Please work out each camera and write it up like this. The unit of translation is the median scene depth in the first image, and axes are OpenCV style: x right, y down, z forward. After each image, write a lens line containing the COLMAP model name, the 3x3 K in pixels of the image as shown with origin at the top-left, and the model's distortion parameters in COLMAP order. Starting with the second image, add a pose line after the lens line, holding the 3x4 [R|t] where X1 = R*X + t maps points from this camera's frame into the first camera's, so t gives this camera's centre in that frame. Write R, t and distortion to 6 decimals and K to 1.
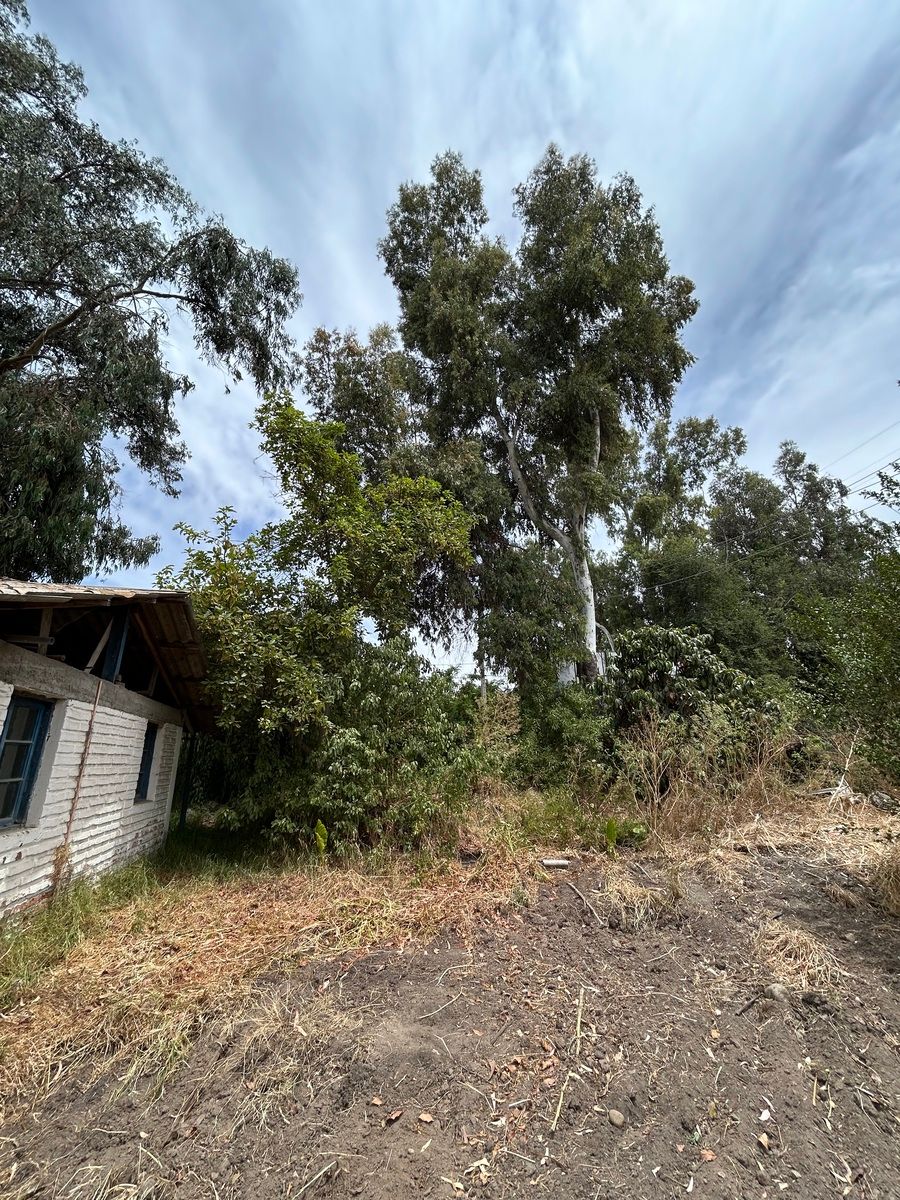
lens RADIAL K [[481.2, 0, 450.6], [0, 481.2, 594.9], [0, 0, 1]] dist [-0.001854, 0.000000]
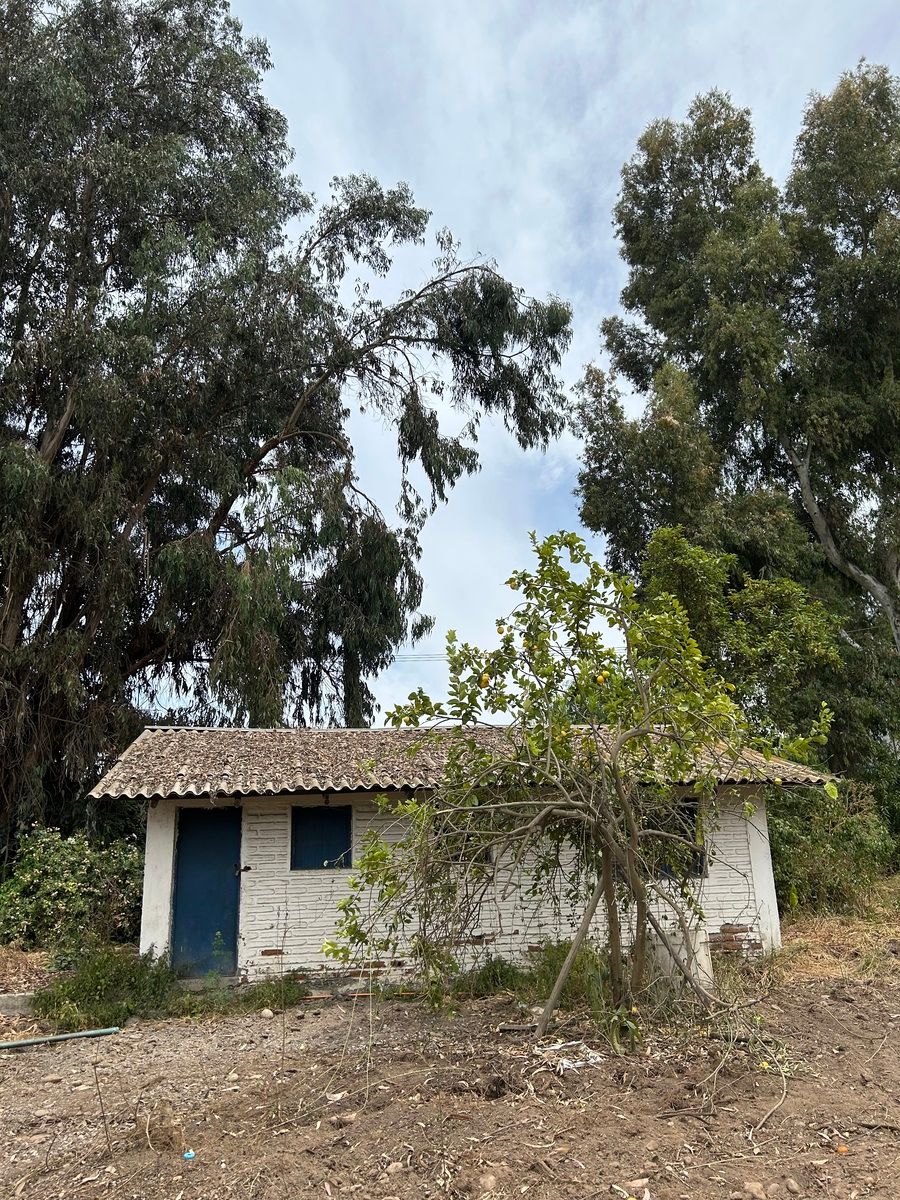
lens RADIAL K [[892.9, 0, 474.2], [0, 892.9, 620.5], [0, 0, 1]] dist [0.038294, -0.017131]
pose [[0.998251, -0.029330, -0.051320, -0.266513], [0.031738, 0.998402, 0.046746, -0.115495], [0.049867, -0.048293, 0.997588, -0.417967]]
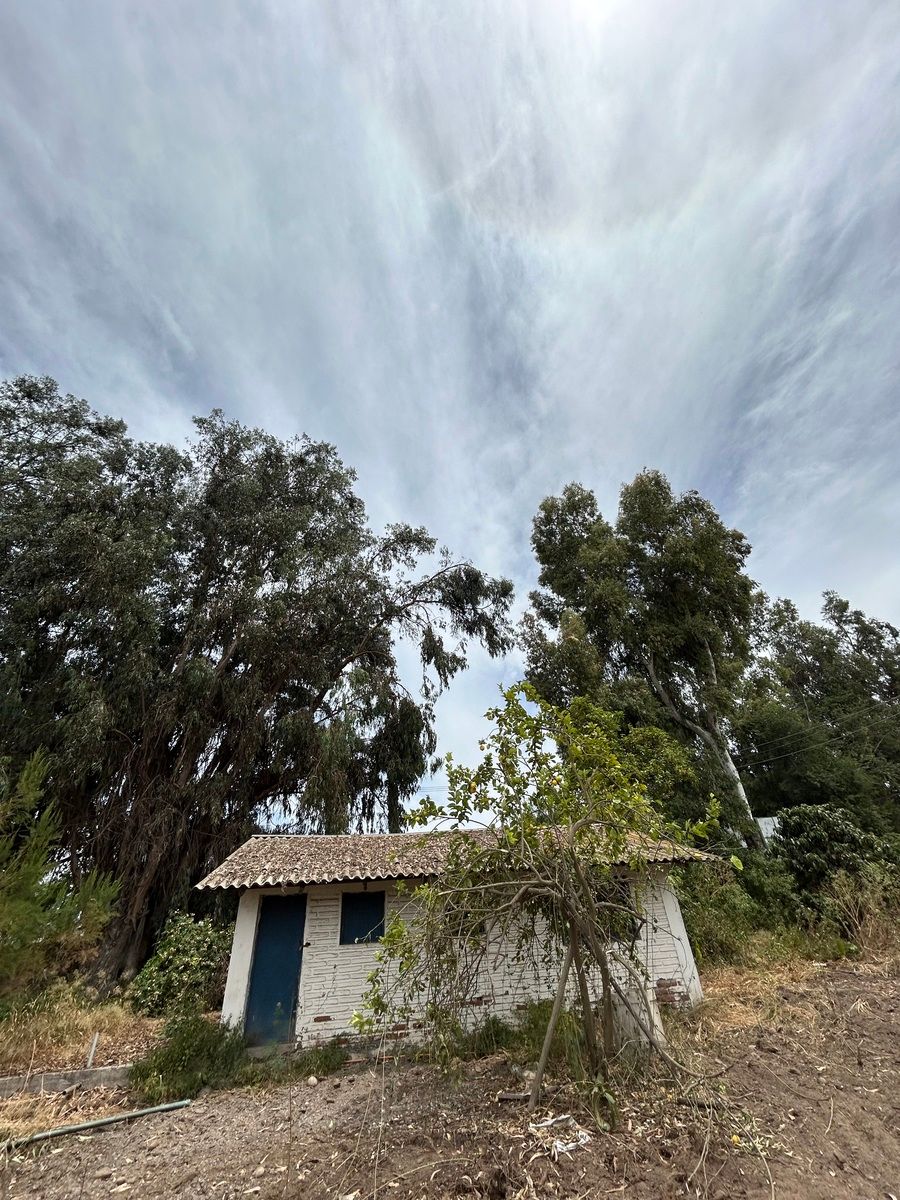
lens RADIAL K [[481.2, 0, 456.5], [0, 481.2, 597.9], [0, 0, 1]] dist [-0.001854, 0.000000]
pose [[0.994316, -0.091755, -0.054009, -0.265239], [0.072164, 0.953759, -0.291782, -0.097884], [0.078284, 0.286226, 0.954959, -0.357490]]
